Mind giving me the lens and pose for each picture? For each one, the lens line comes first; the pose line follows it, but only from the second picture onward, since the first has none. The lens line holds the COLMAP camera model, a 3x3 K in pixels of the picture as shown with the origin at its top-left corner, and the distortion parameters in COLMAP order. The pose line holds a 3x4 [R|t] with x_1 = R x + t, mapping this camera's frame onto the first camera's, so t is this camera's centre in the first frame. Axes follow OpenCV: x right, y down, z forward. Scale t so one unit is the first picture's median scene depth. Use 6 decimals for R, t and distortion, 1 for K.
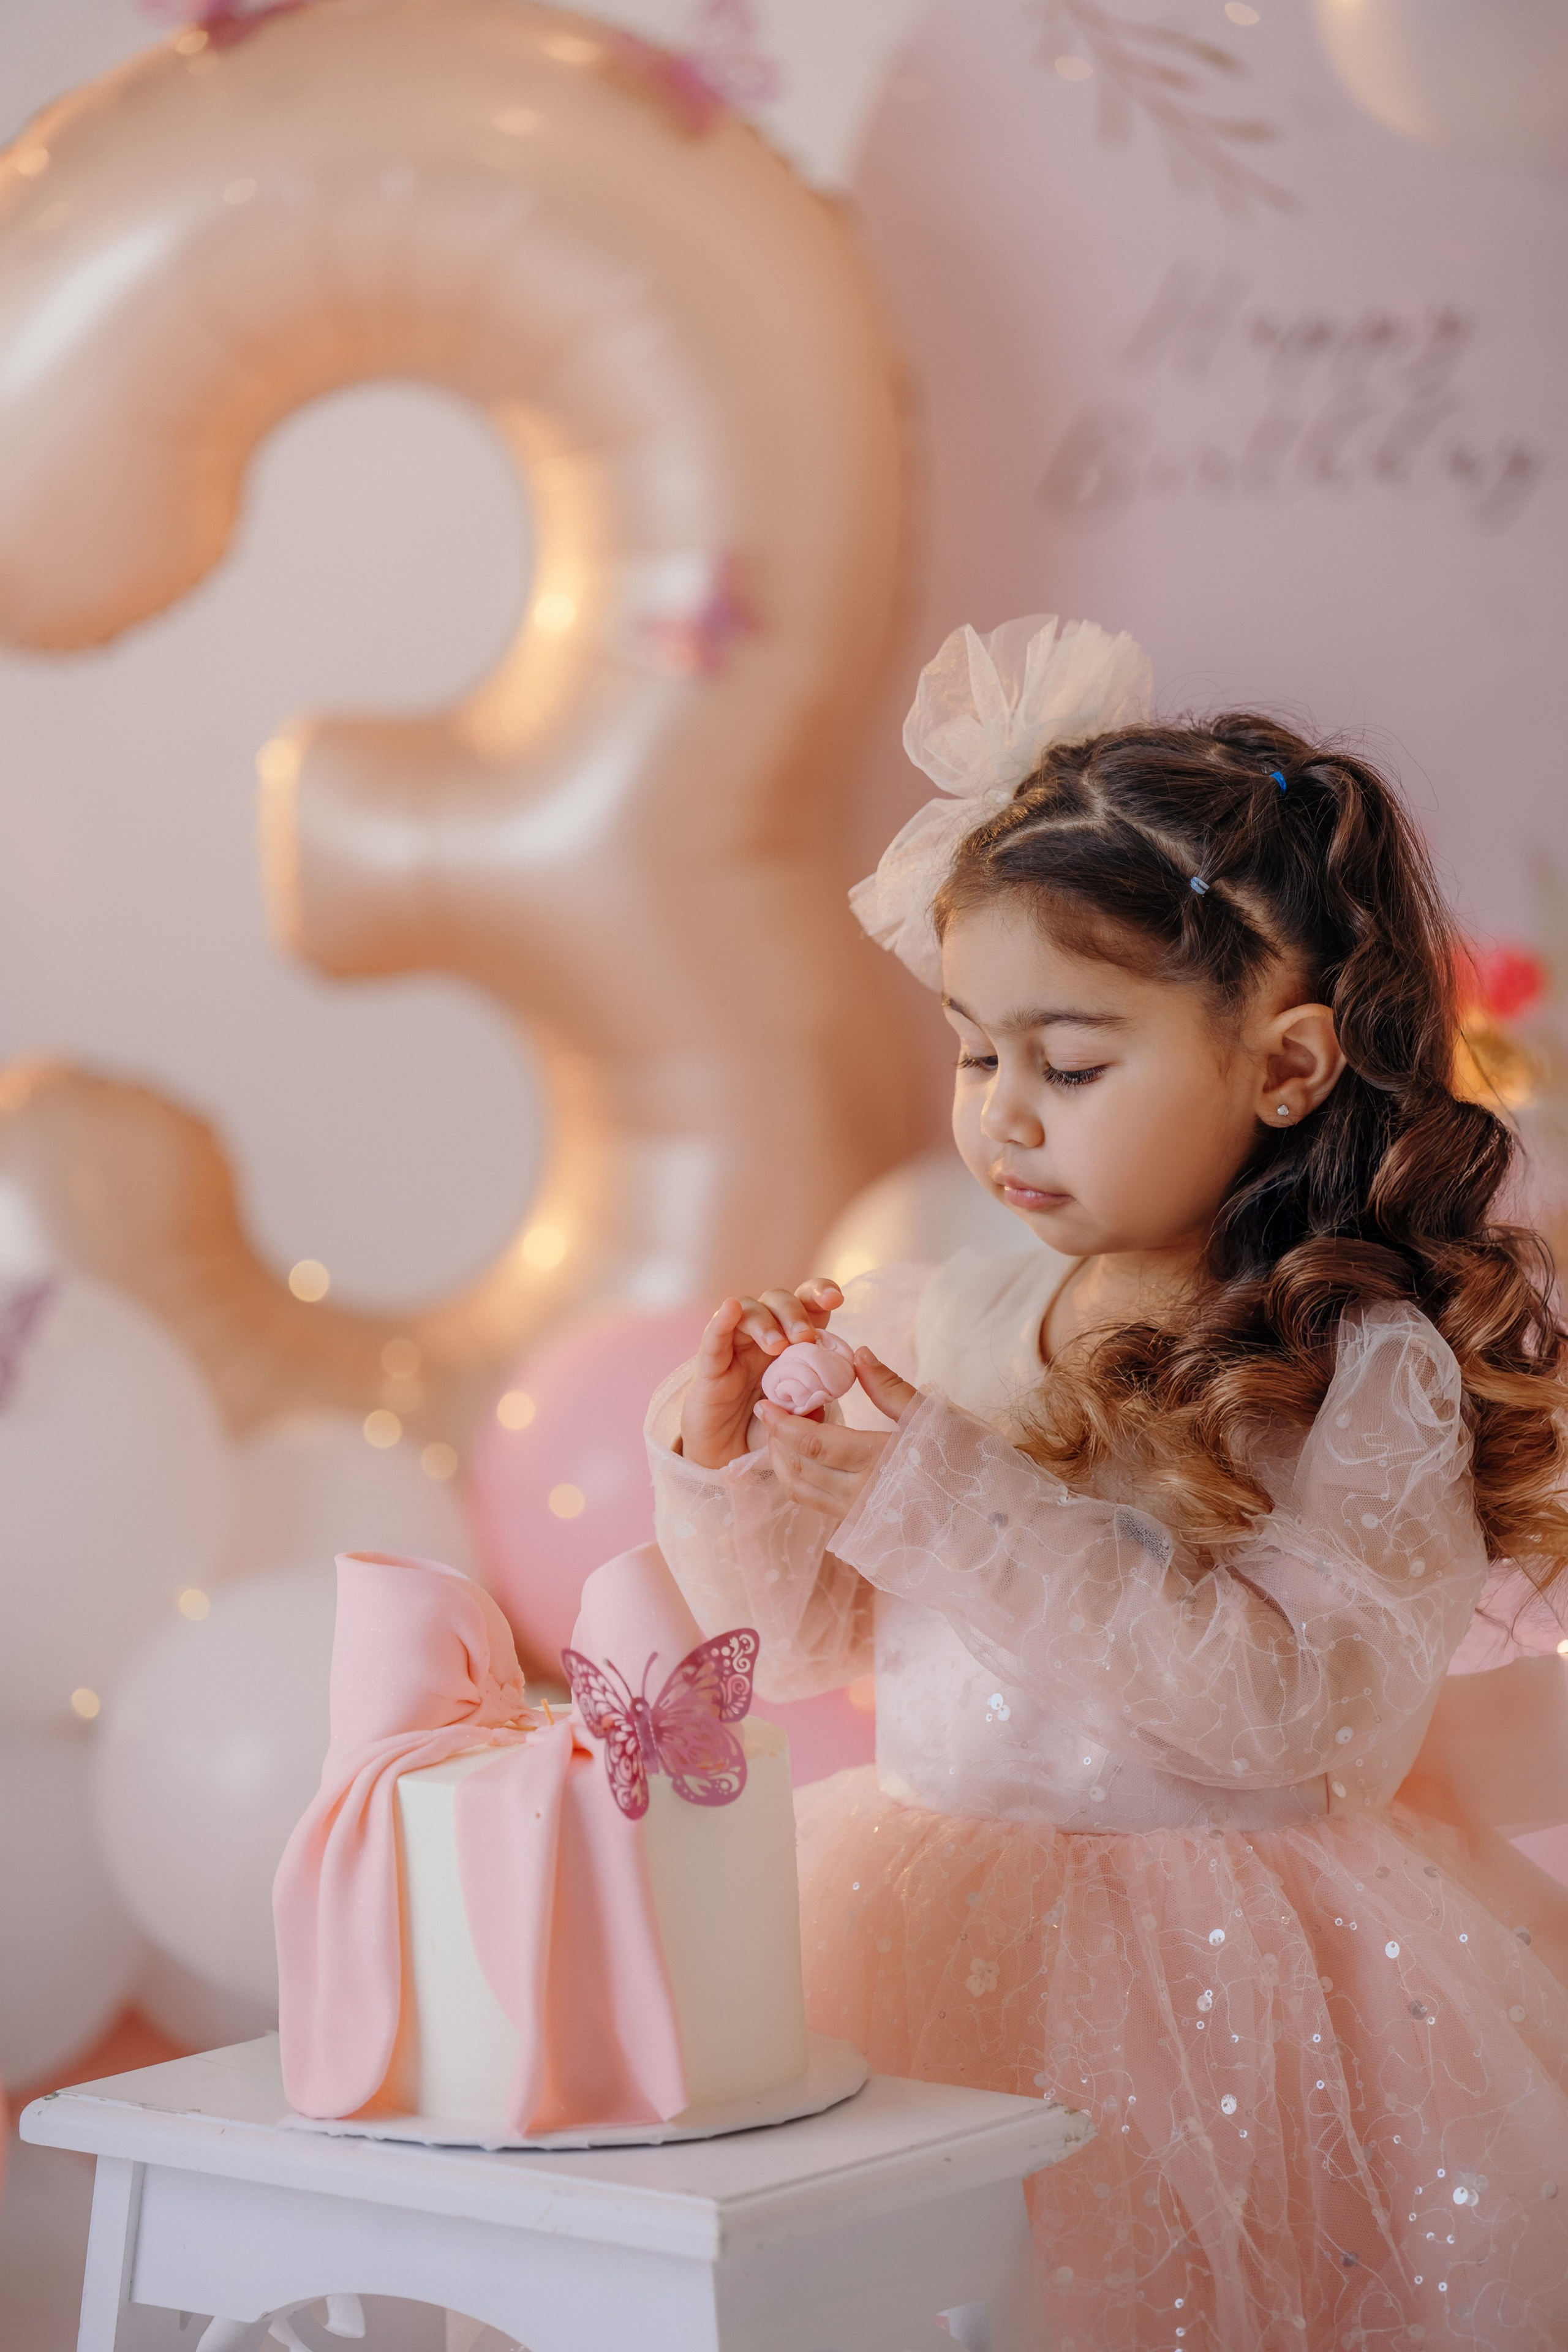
lens RADIAL K [[9965.5, 0, 791.4], [0, 9965.5, 1170.1], [0, 0, 1]] dist [-0.083856, 0.000000]
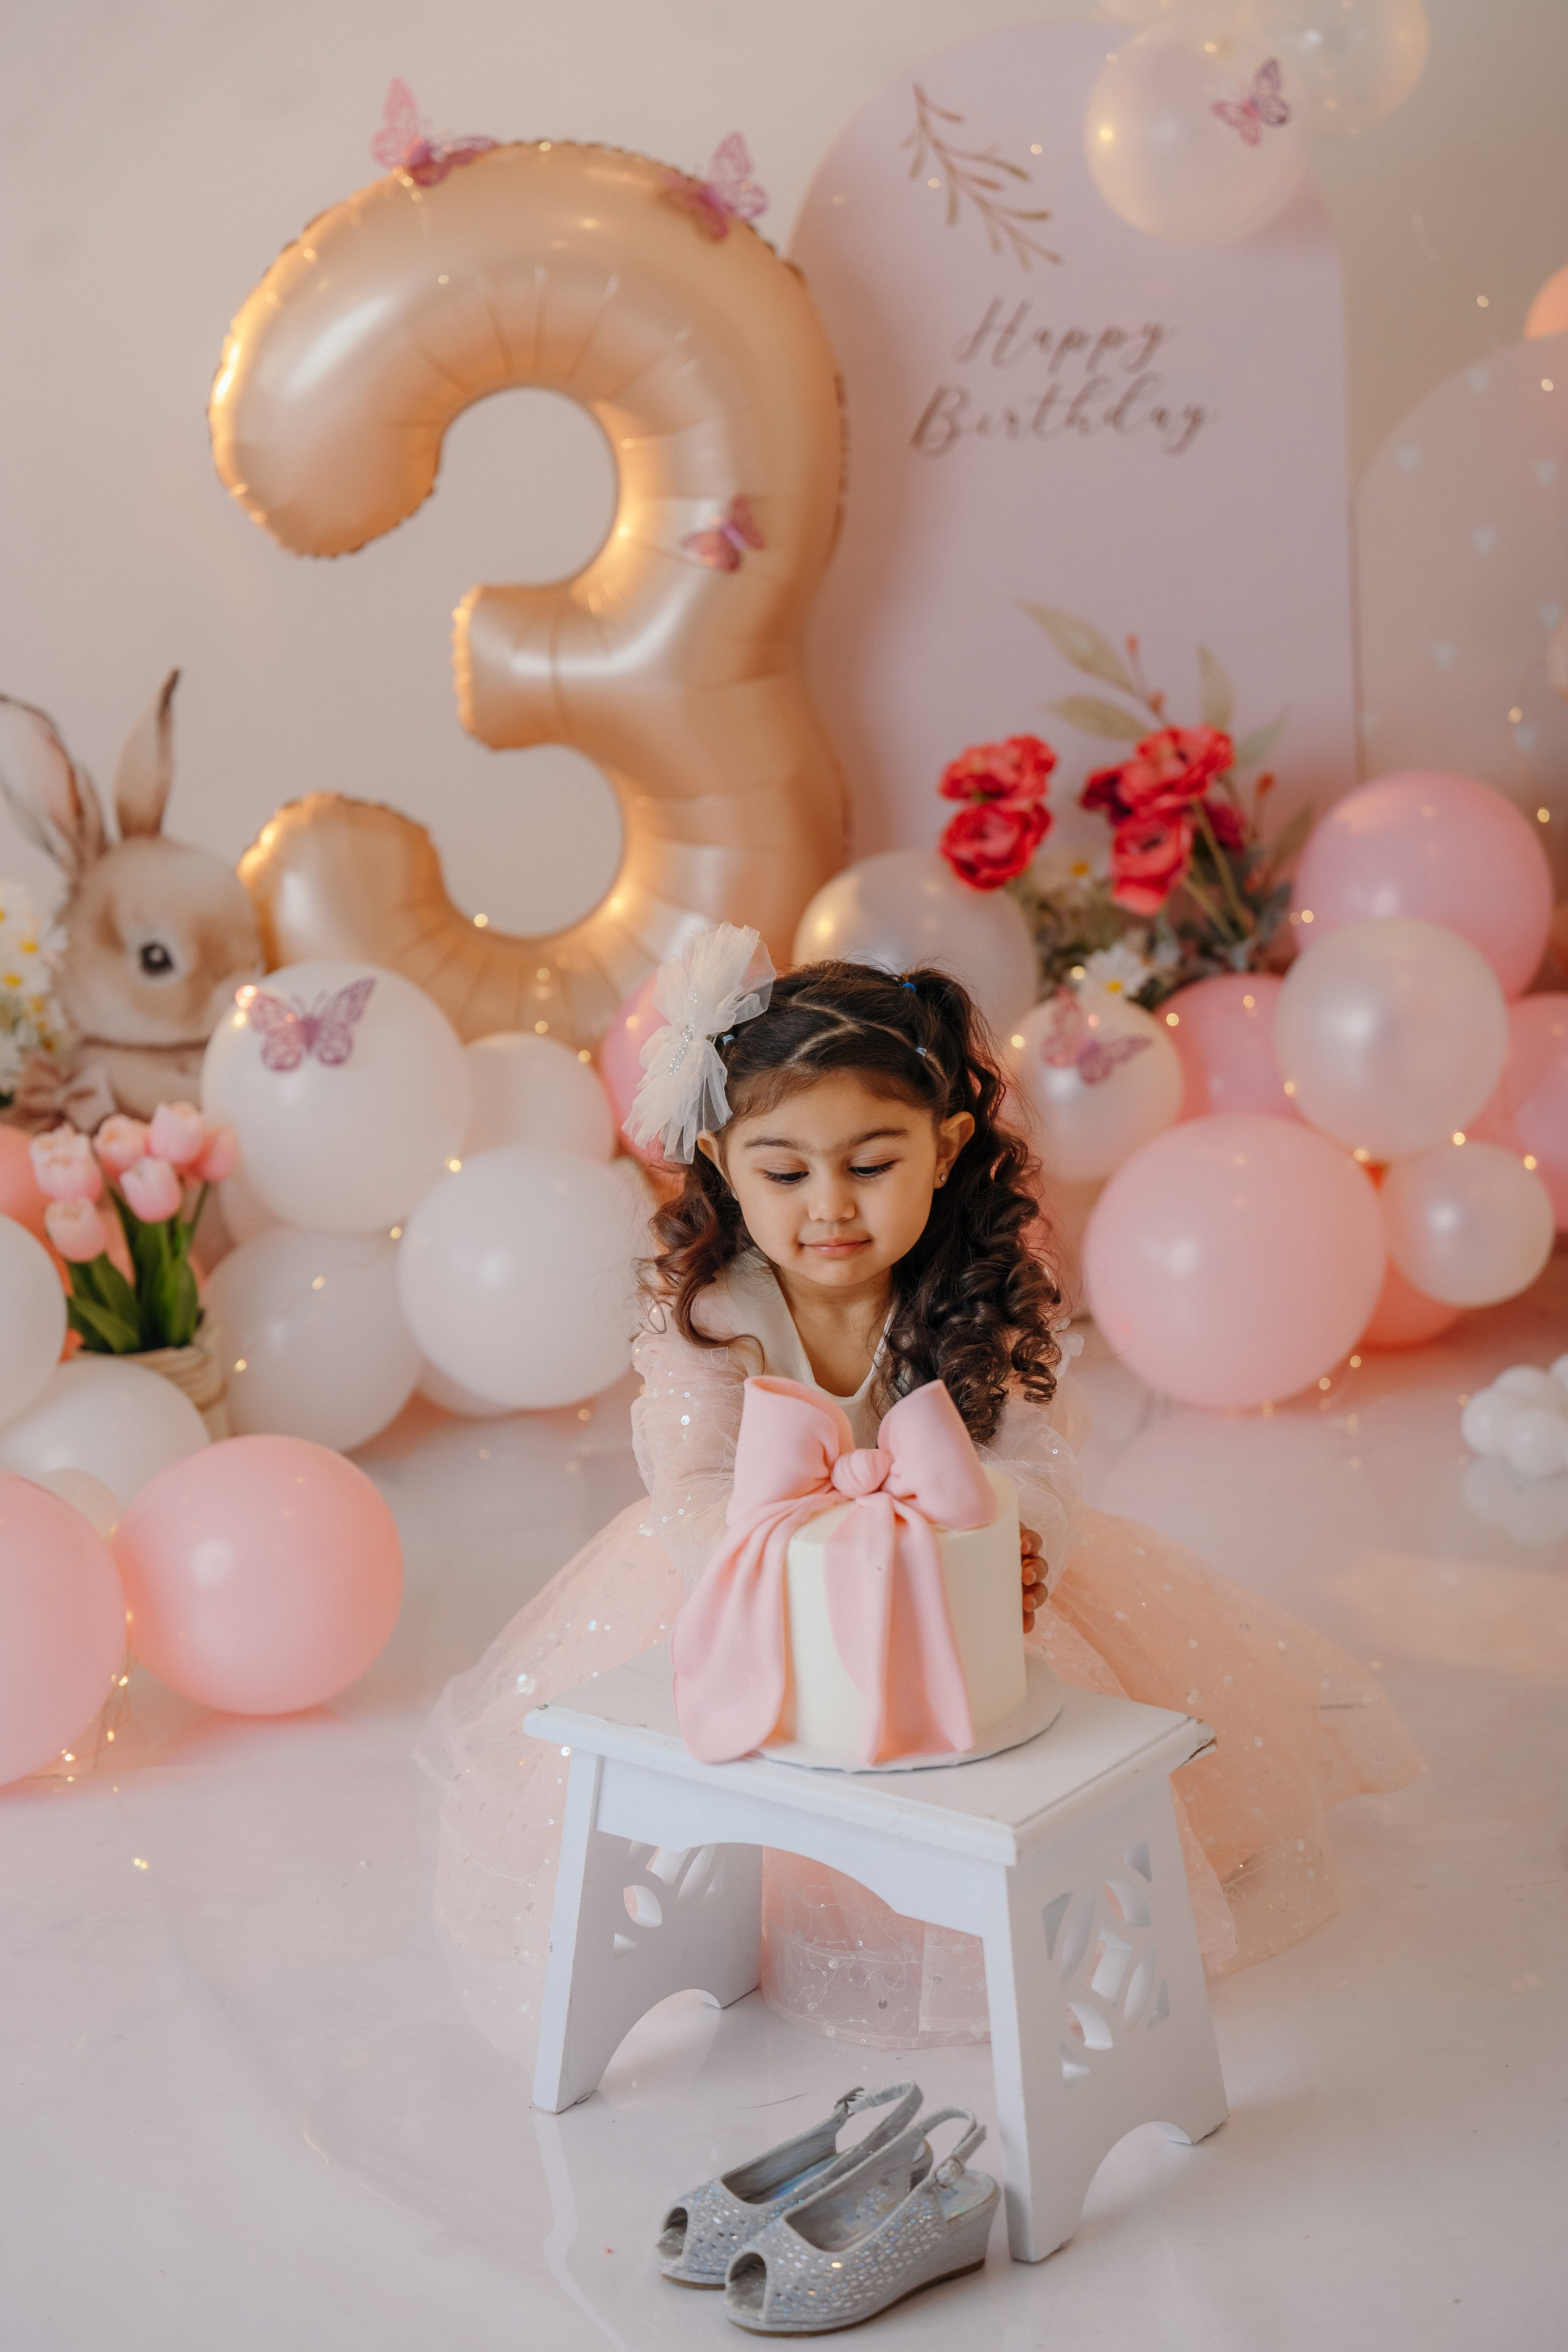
lens RADIAL K [[5116.3, 0, 769.1], [0, 5116.3, 1167.6], [0, 0, 1]] dist [0.005533, 0.000000]
pose [[0.996179, -0.022164, 0.084479, -0.075376], [0.008293, 0.986898, 0.161135, -0.088193], [-0.086943, -0.159819, 0.983310, 0.146575]]
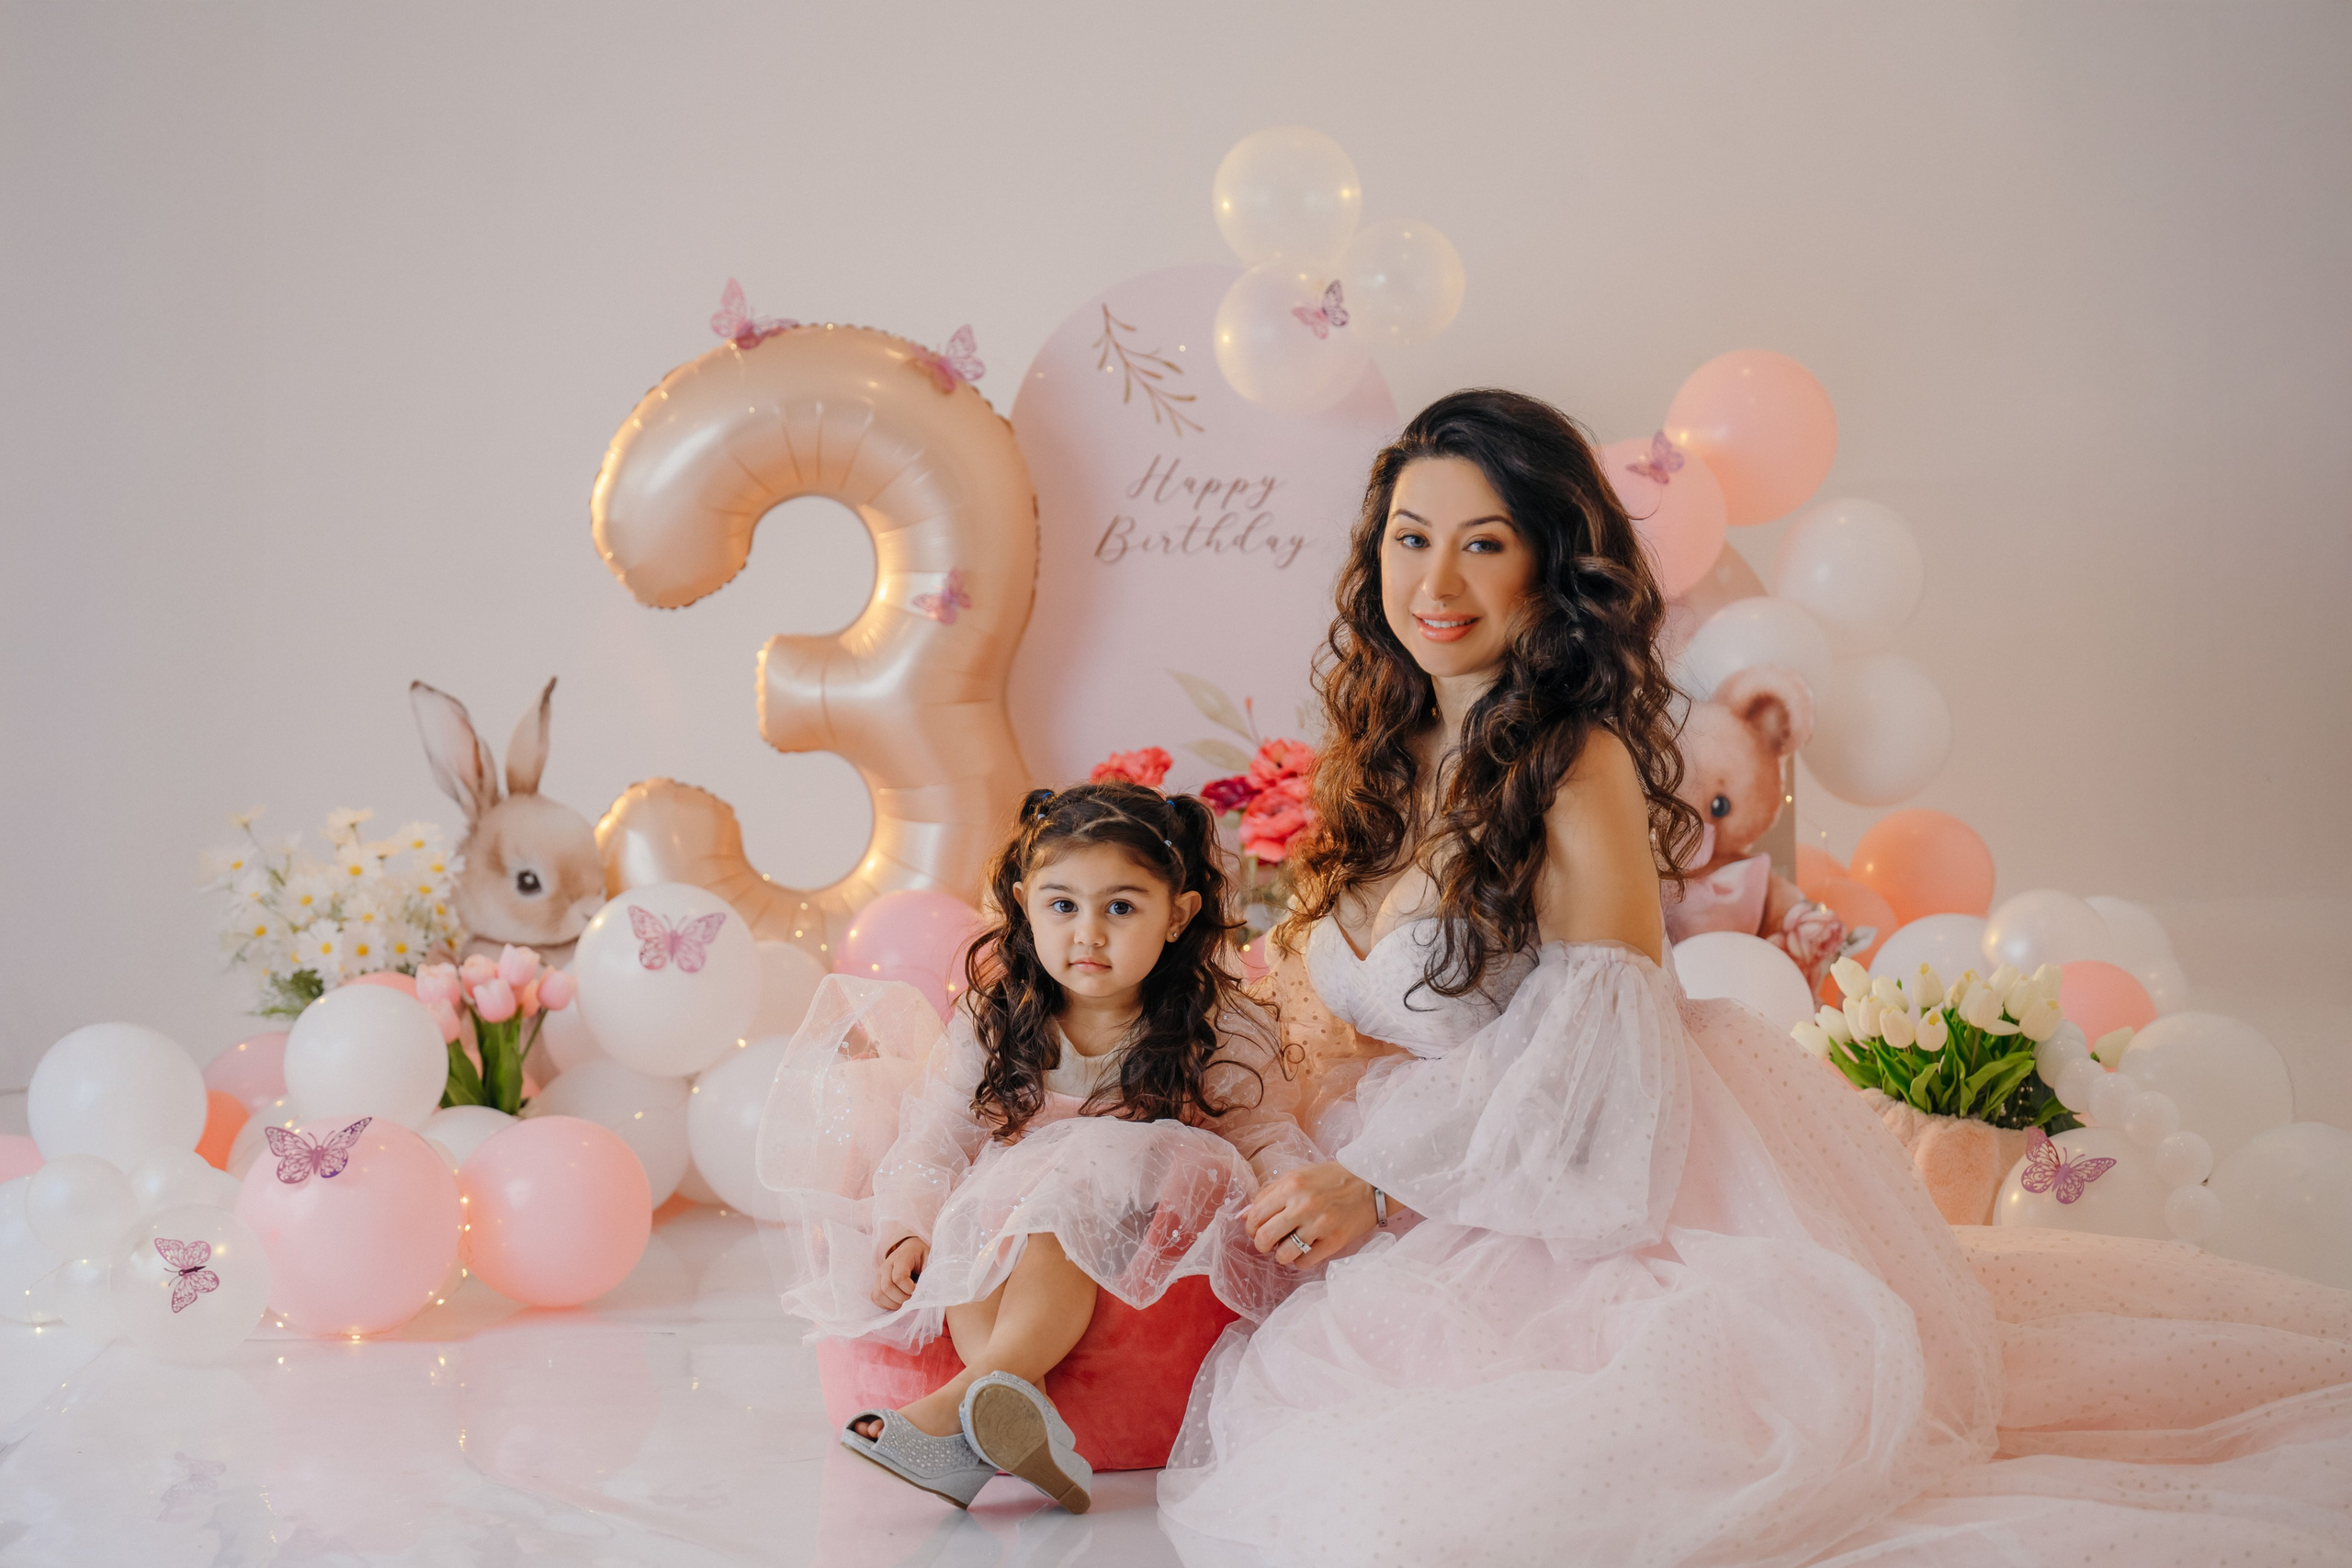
lens RADIAL K [[4688.1, 0, 1141.0], [0, 4688.1, 776.6], [0, 0, 1]] dist [-0.005303, 0.000000]
pose [[0.999151, 0.028521, 0.029743, 0.005534], [-0.027552, 0.999092, -0.032490, 0.021149], [-0.030643, 0.031643, 0.999029, -0.101510]]
